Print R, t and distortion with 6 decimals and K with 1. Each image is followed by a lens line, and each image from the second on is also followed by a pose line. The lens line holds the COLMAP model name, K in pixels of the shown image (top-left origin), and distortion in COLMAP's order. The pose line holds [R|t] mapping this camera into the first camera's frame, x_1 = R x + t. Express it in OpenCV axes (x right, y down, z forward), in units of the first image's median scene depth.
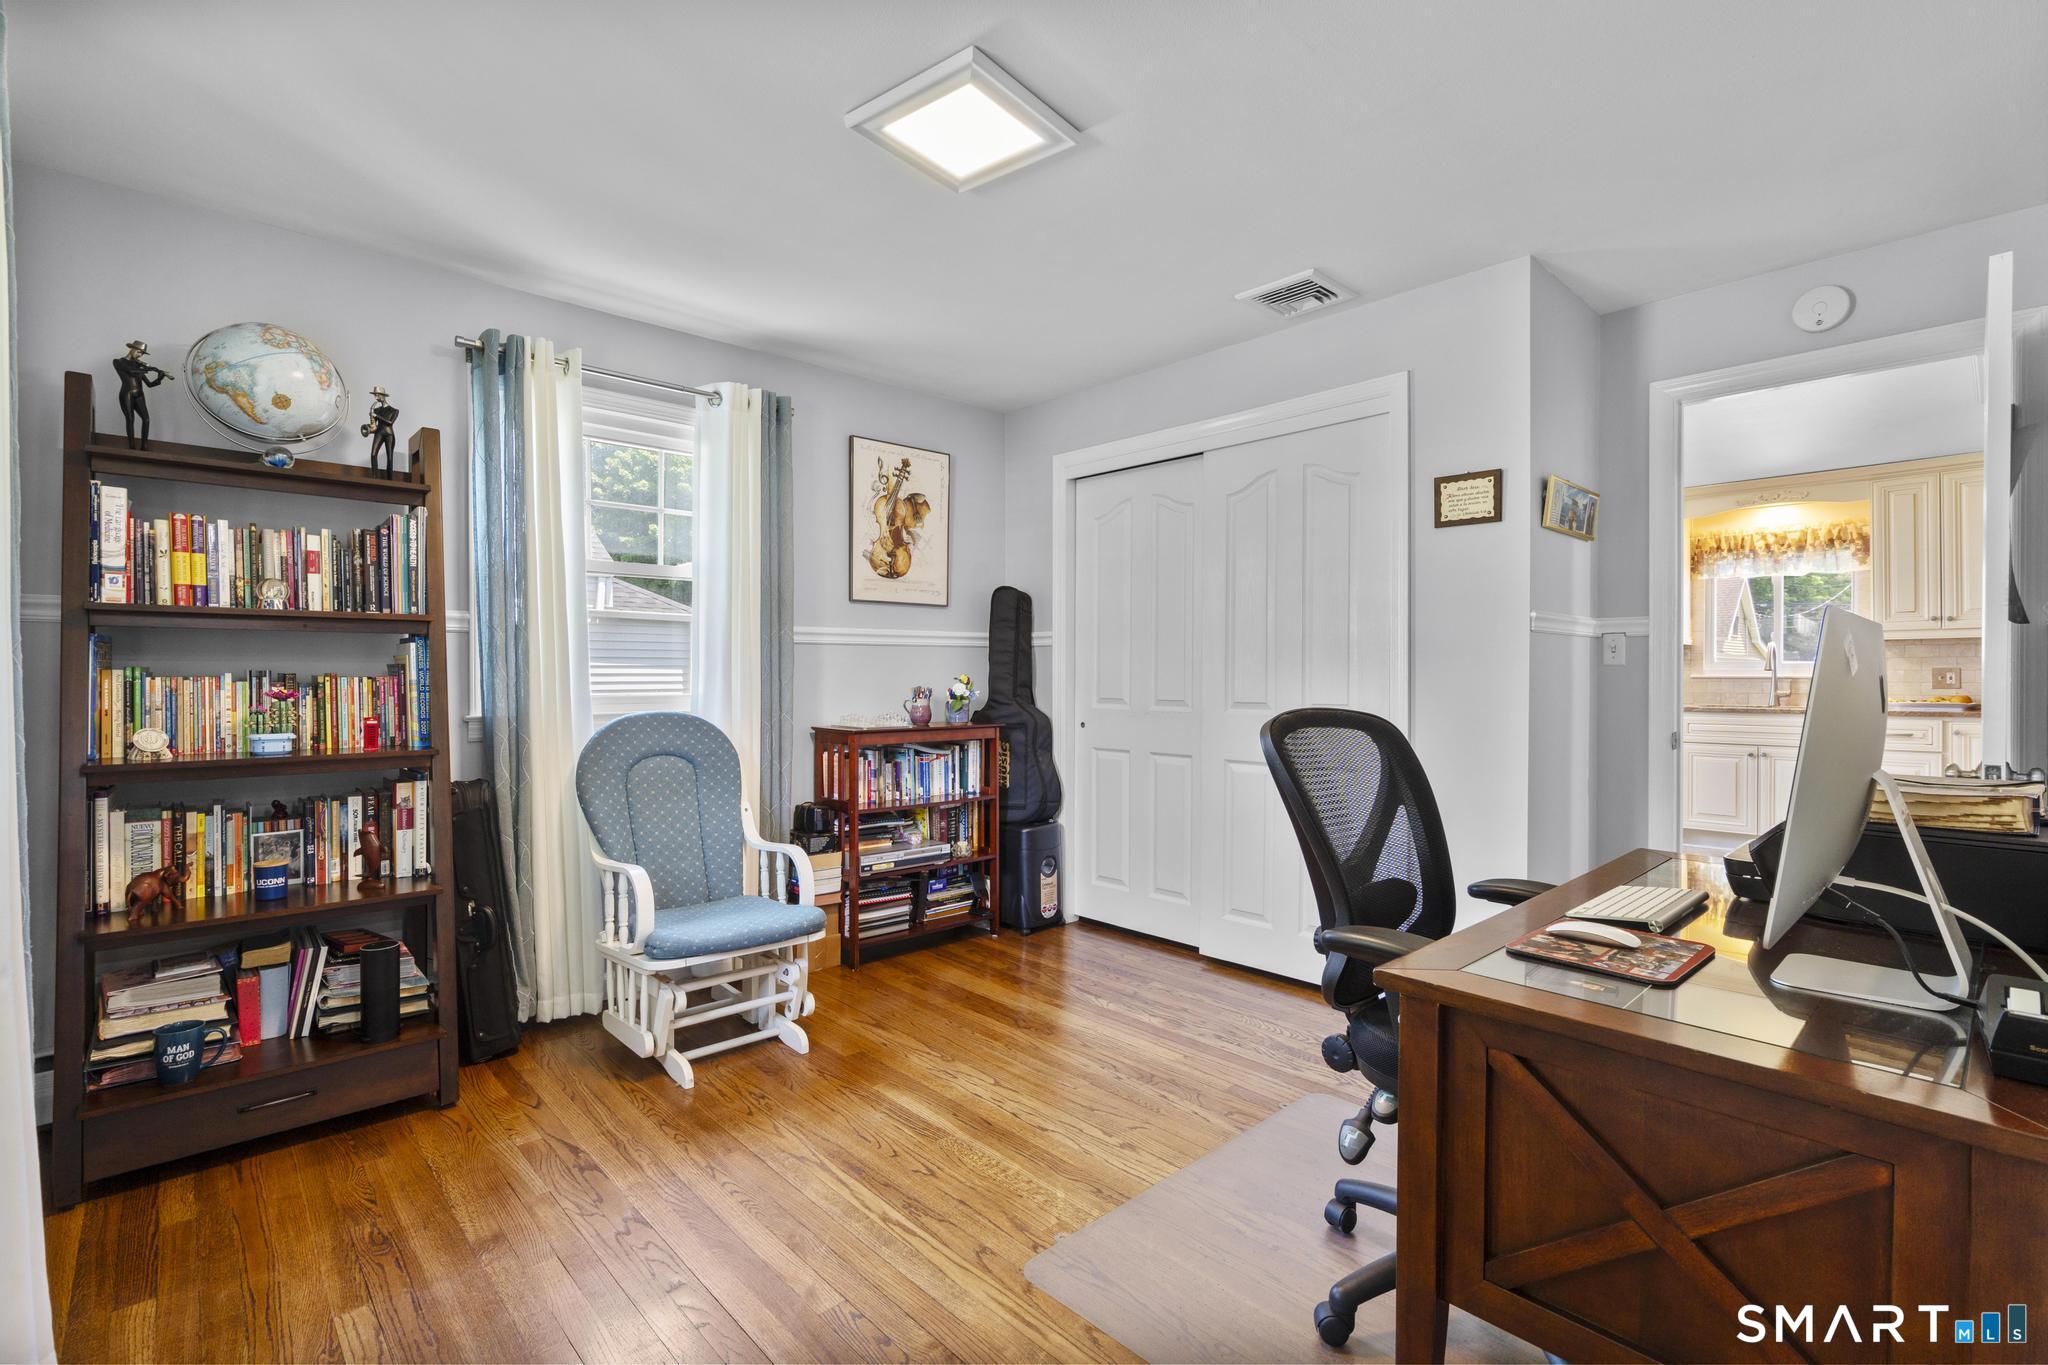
lens RADIAL K [[919.9, 0, 1018.3], [0, 919.9, 685.1], [0, 0, 1]] dist [-0.006929, 0.003018]
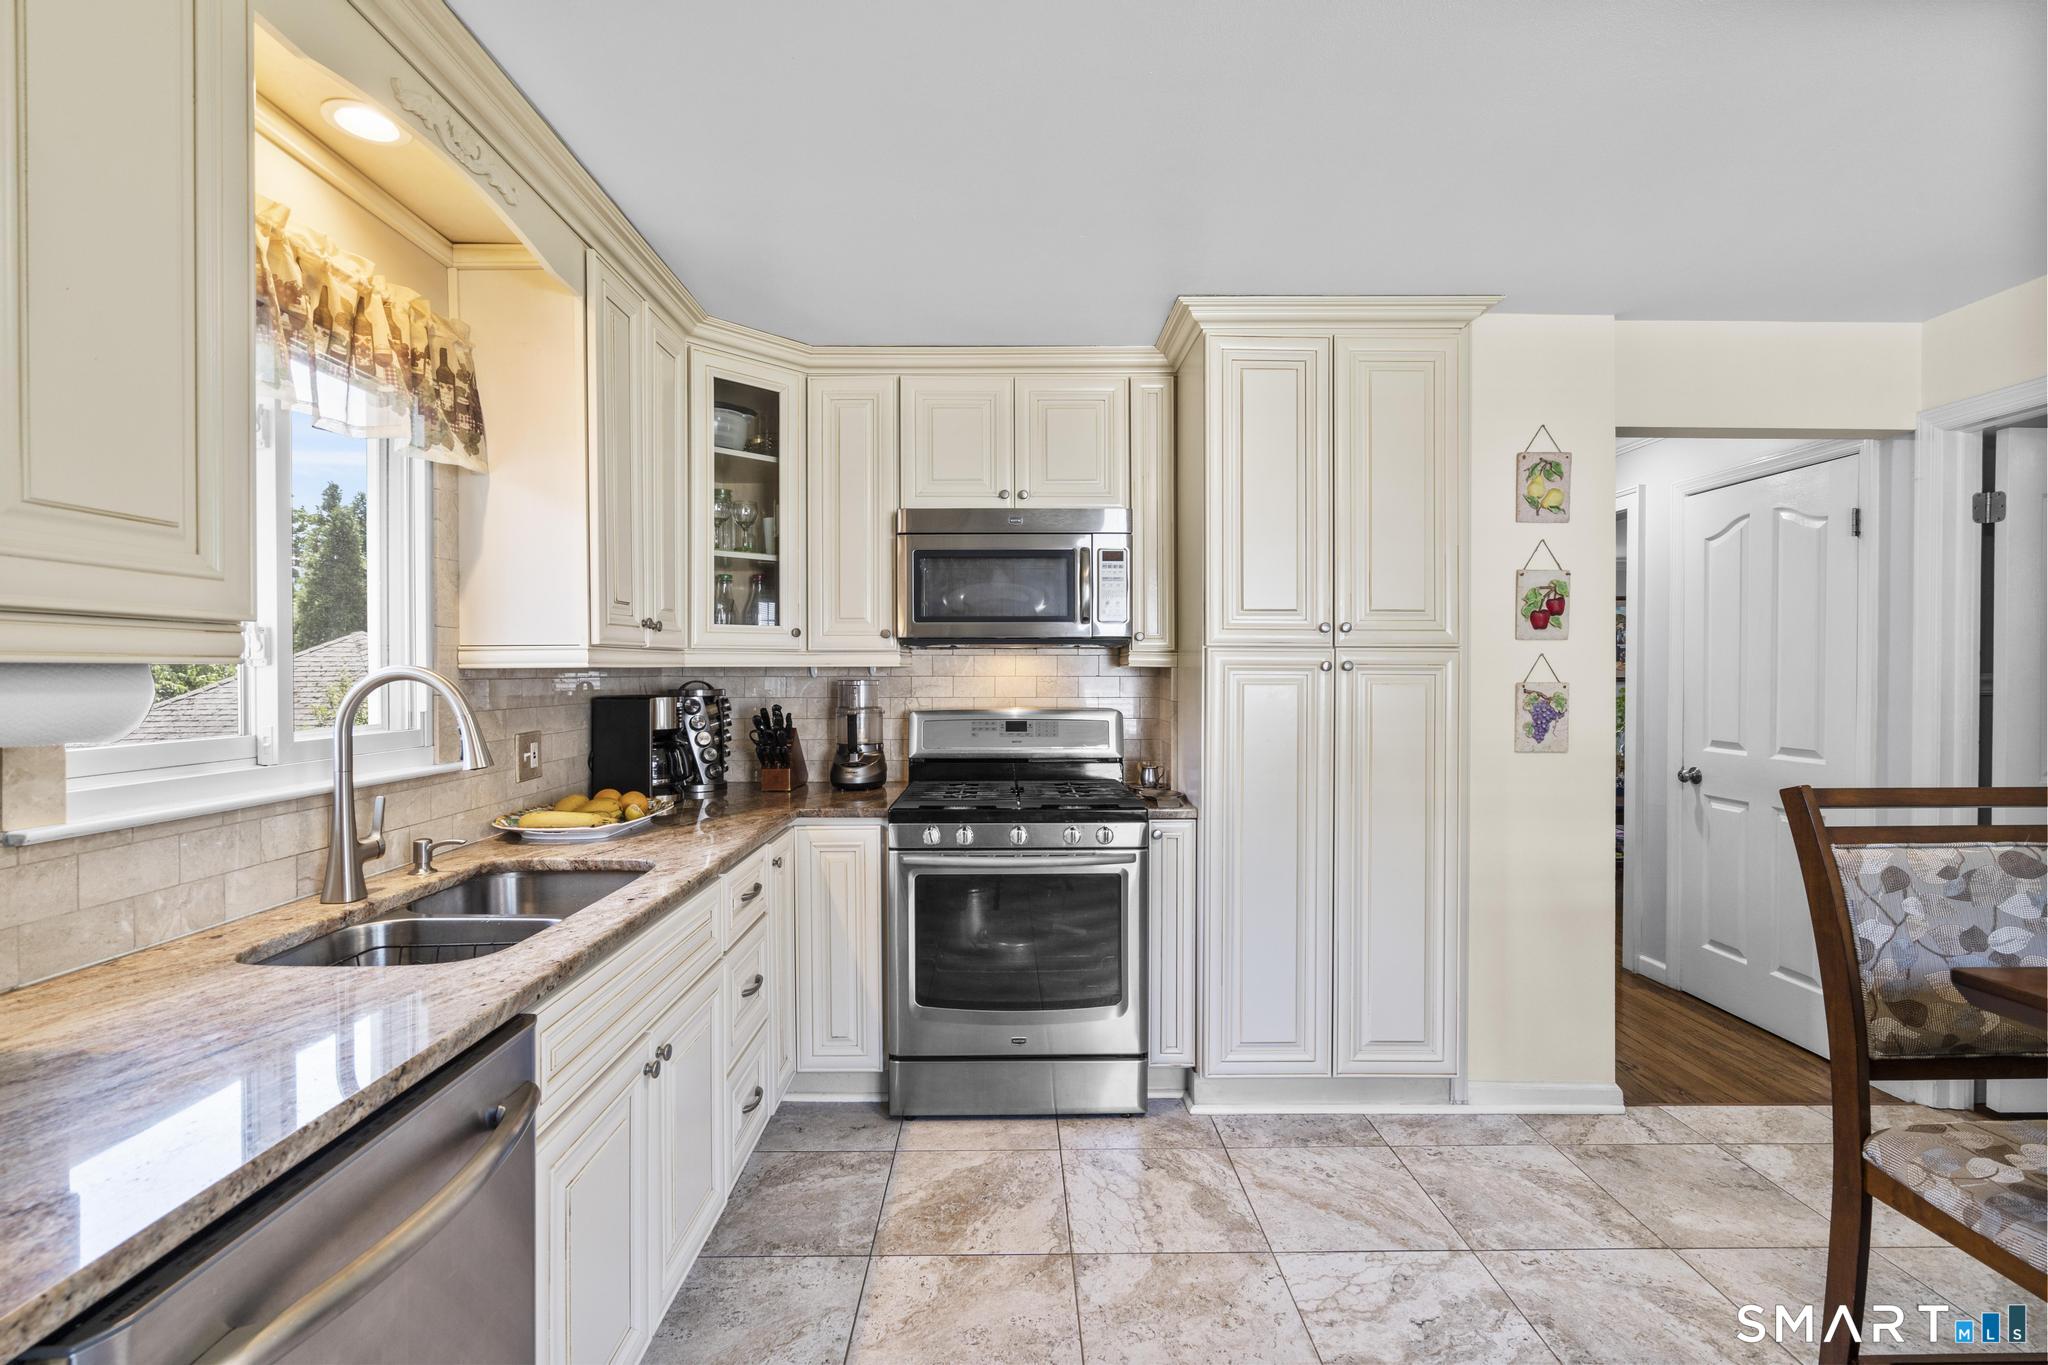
lens RADIAL K [[919.9, 0, 1017.8], [0, 919.9, 681.2], [0, 0, 1]] dist [-0.006929, 0.003018]
pose [[-0.741057, -0.002538, 0.671437, 0.501338], [0.012376, 0.999771, 0.017438, -0.044563], [-0.671328, 0.021232, -0.740856, 1.076542]]
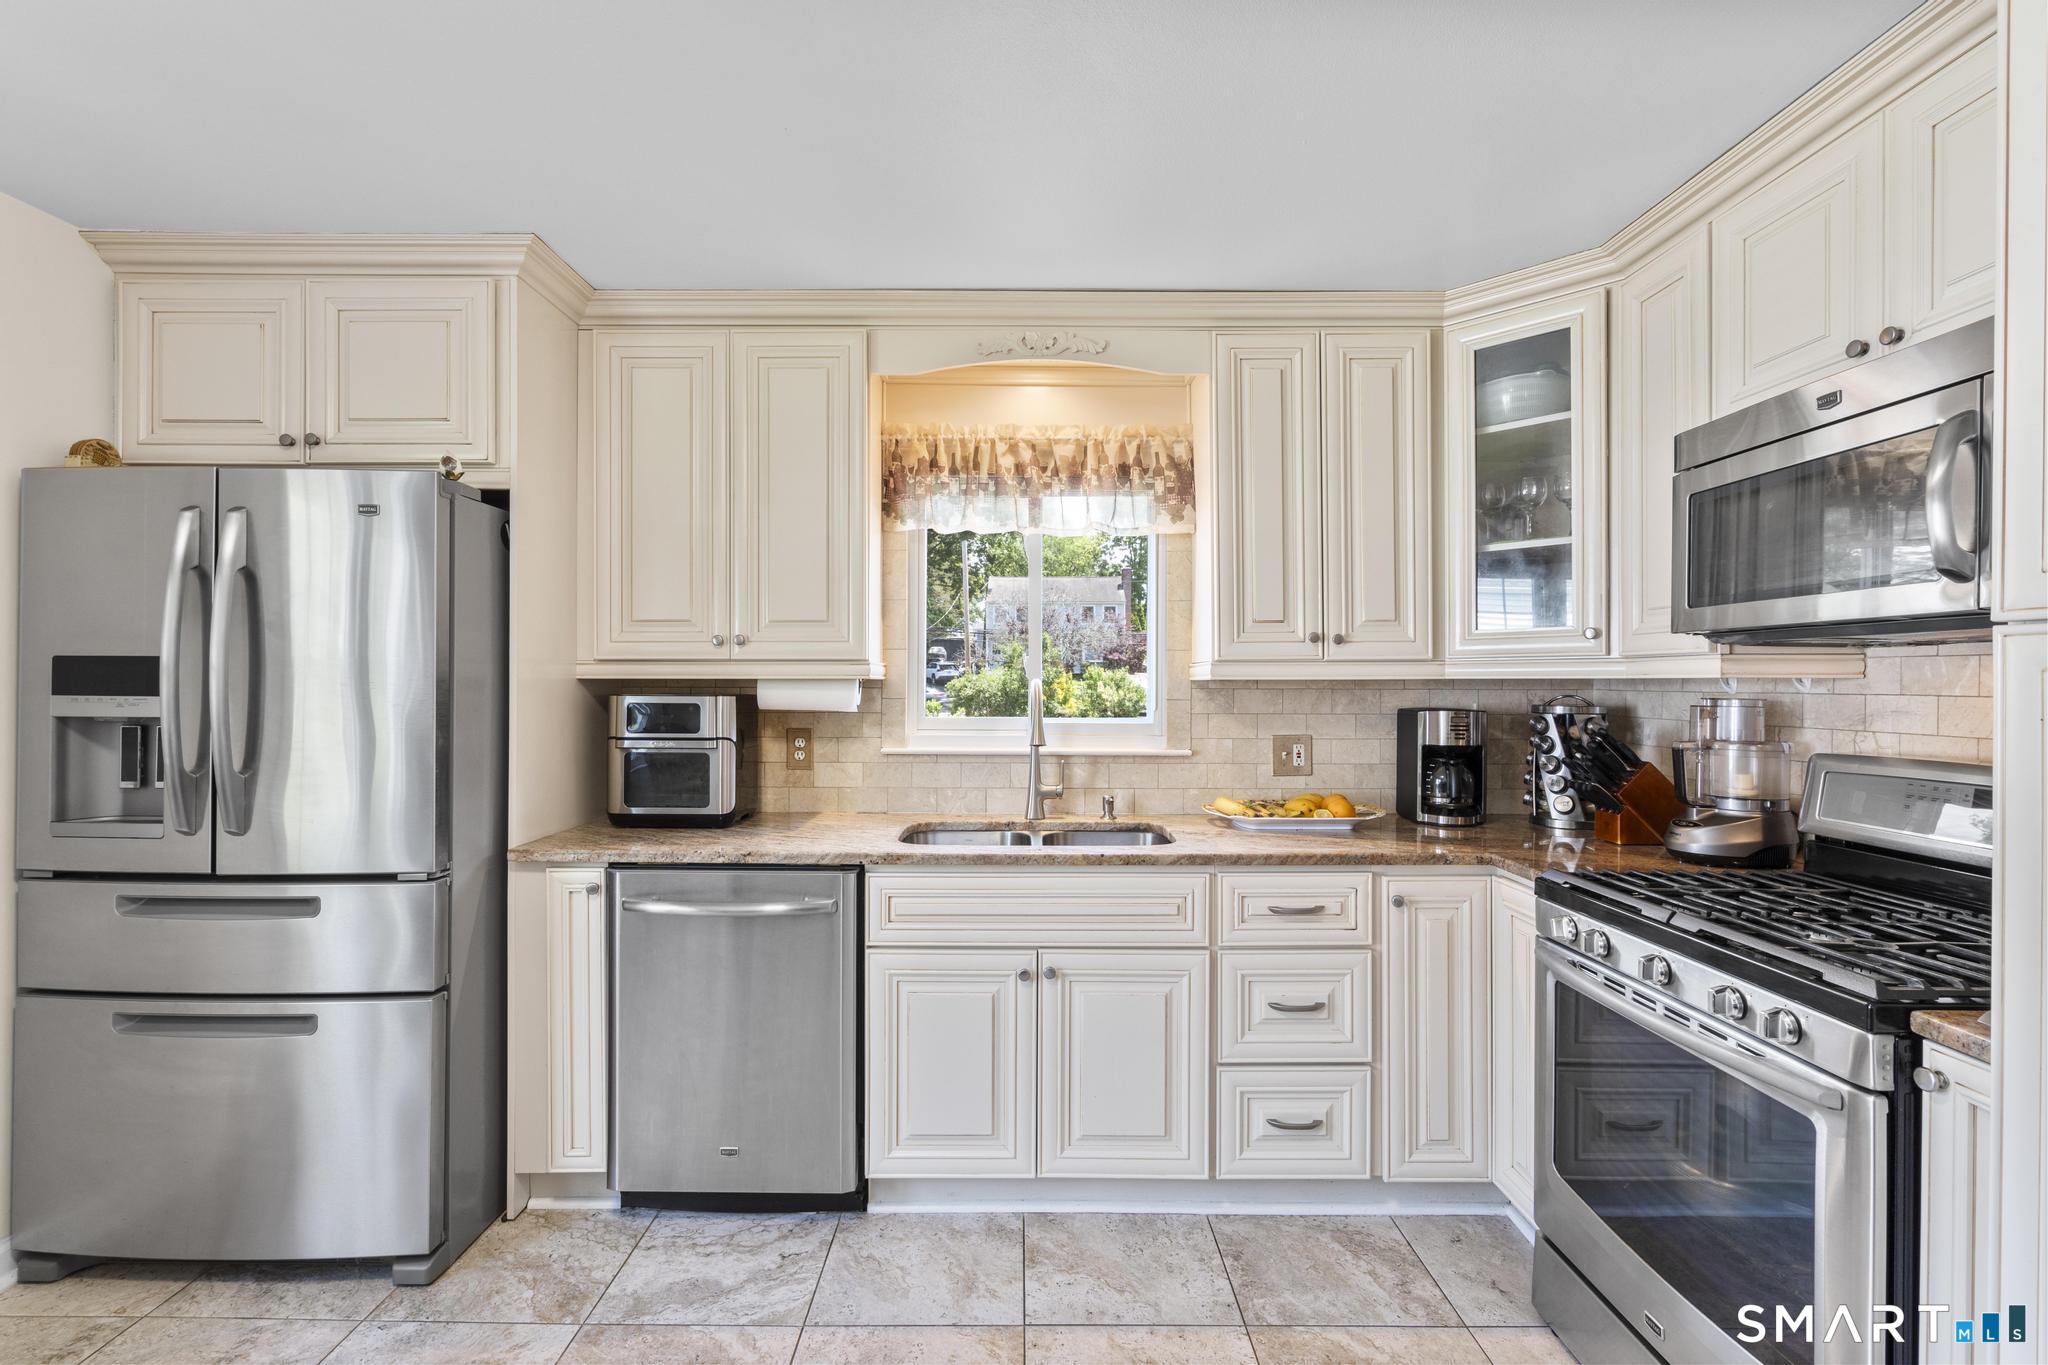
lens RADIAL K [[919.9, 0, 1015.1], [0, 919.9, 680.8], [0, 0, 1]] dist [-0.006929, 0.003018]
pose [[0.681288, 0.004118, 0.732004, 0.488655], [0.004240, 0.999945, -0.009572, -0.041500], [-0.732003, 0.009625, 0.681233, 0.703054]]
